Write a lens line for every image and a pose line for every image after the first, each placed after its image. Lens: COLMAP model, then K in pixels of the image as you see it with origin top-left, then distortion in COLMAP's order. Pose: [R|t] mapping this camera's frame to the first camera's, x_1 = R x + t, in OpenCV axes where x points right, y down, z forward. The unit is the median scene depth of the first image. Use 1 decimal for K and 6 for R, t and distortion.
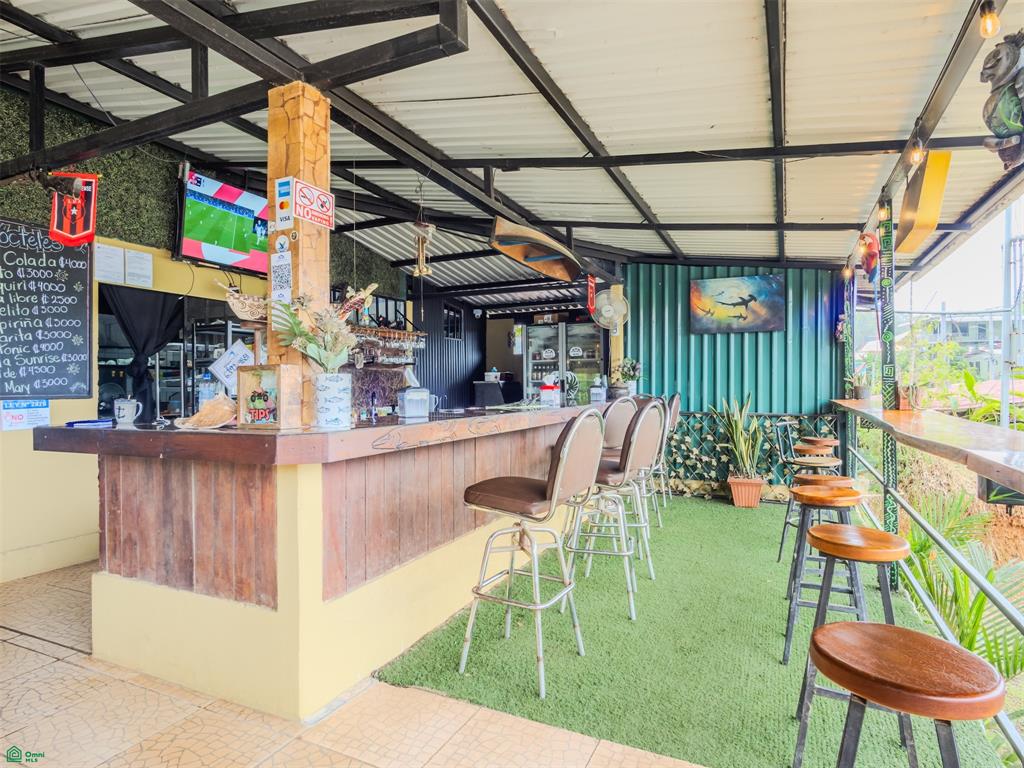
lens RADIAL K [[584.2, 0, 511.5], [0, 584.2, 380.2], [0, 0, 1]] dist [-0.012982, -0.000765]
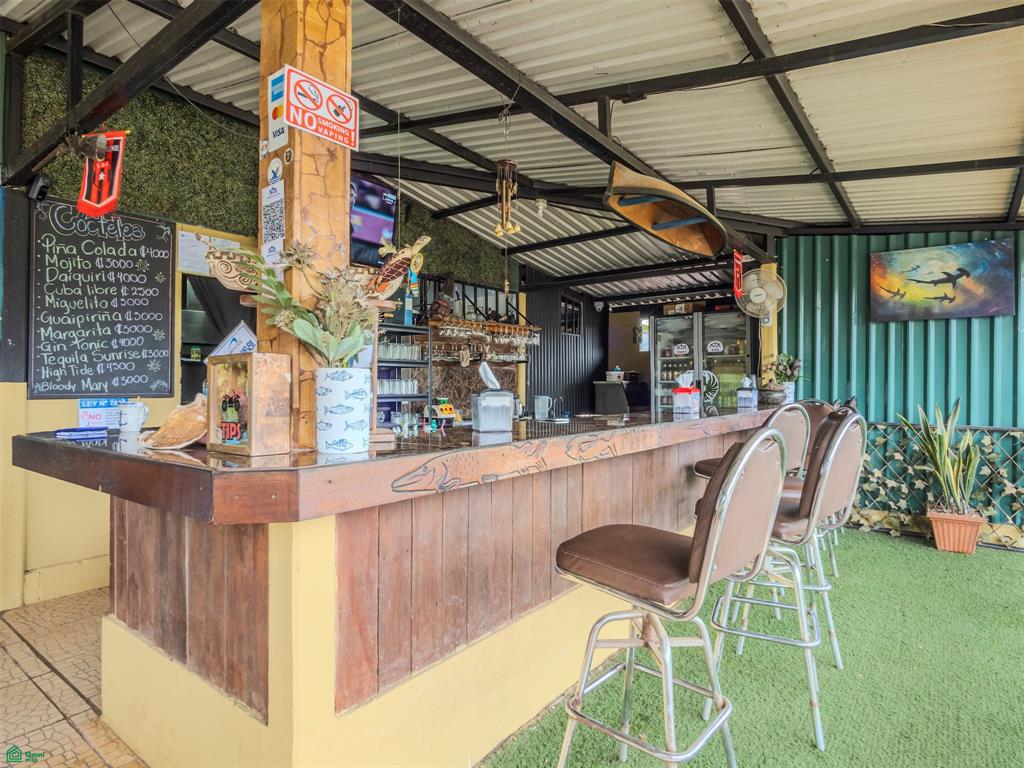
lens RADIAL K [[584.2, 0, 511.5], [0, 584.2, 380.2], [0, 0, 1]] dist [-0.012982, -0.000765]
pose [[0.977314, 0.005237, -0.211731, 0.004465], [-0.005222, 0.999986, 0.000626, 0.000327], [0.211732, 0.000494, 0.977328, 0.215910]]
